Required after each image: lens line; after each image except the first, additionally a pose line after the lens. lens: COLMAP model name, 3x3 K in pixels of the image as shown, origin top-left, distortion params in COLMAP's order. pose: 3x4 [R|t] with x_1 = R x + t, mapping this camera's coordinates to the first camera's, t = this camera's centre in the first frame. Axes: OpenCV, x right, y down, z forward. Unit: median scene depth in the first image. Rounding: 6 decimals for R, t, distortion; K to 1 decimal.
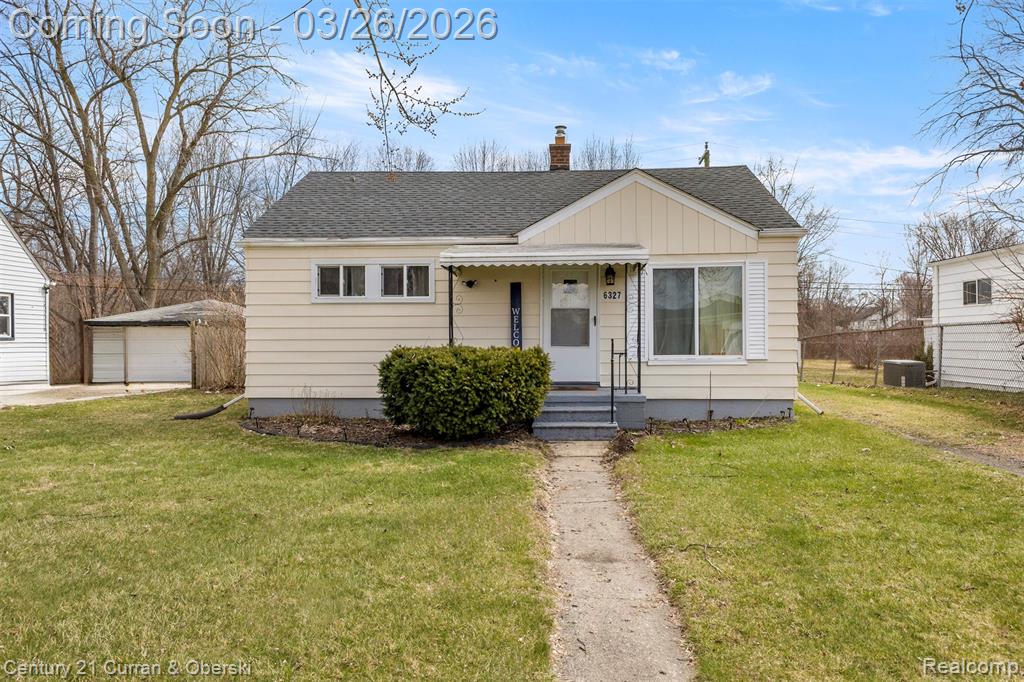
lens RADIAL K [[752.9, 0, 512.0], [0, 752.9, 341.0], [0, 0, 1]] dist [0.095425, -0.042337]
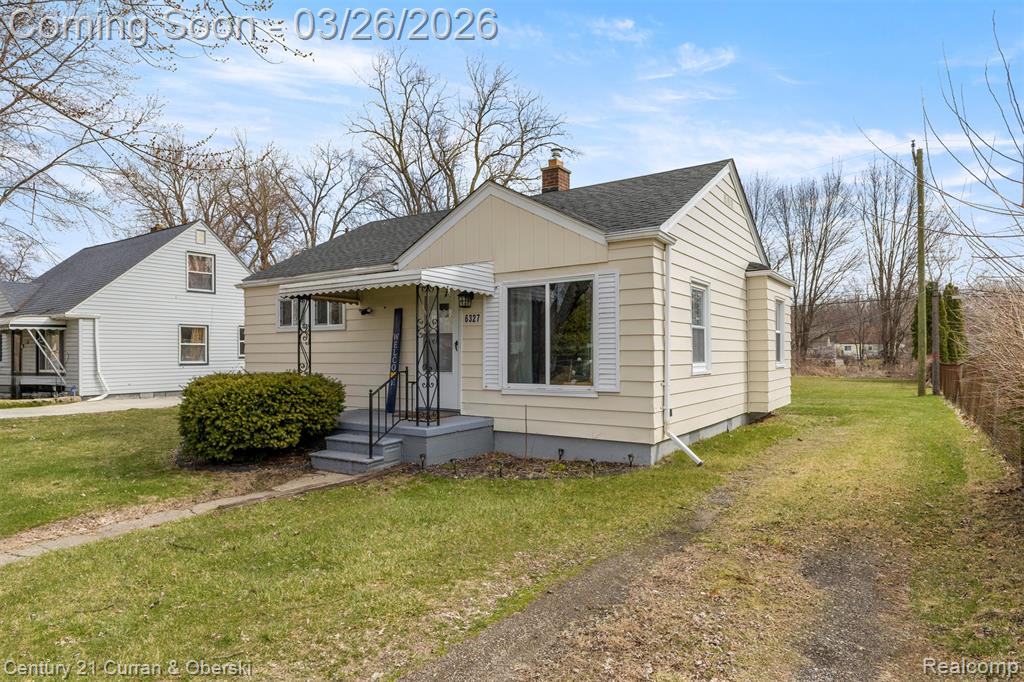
lens RADIAL K [[597.7, 0, 512.0], [0, 597.7, 341.0], [0, 0, 1]] dist [0.054203, 0.001054]
pose [[0.866832, -0.010632, -0.498487, 0.590311], [0.002755, 0.999859, -0.016535, -0.021199], [0.498593, 0.012960, 0.866739, 0.407515]]
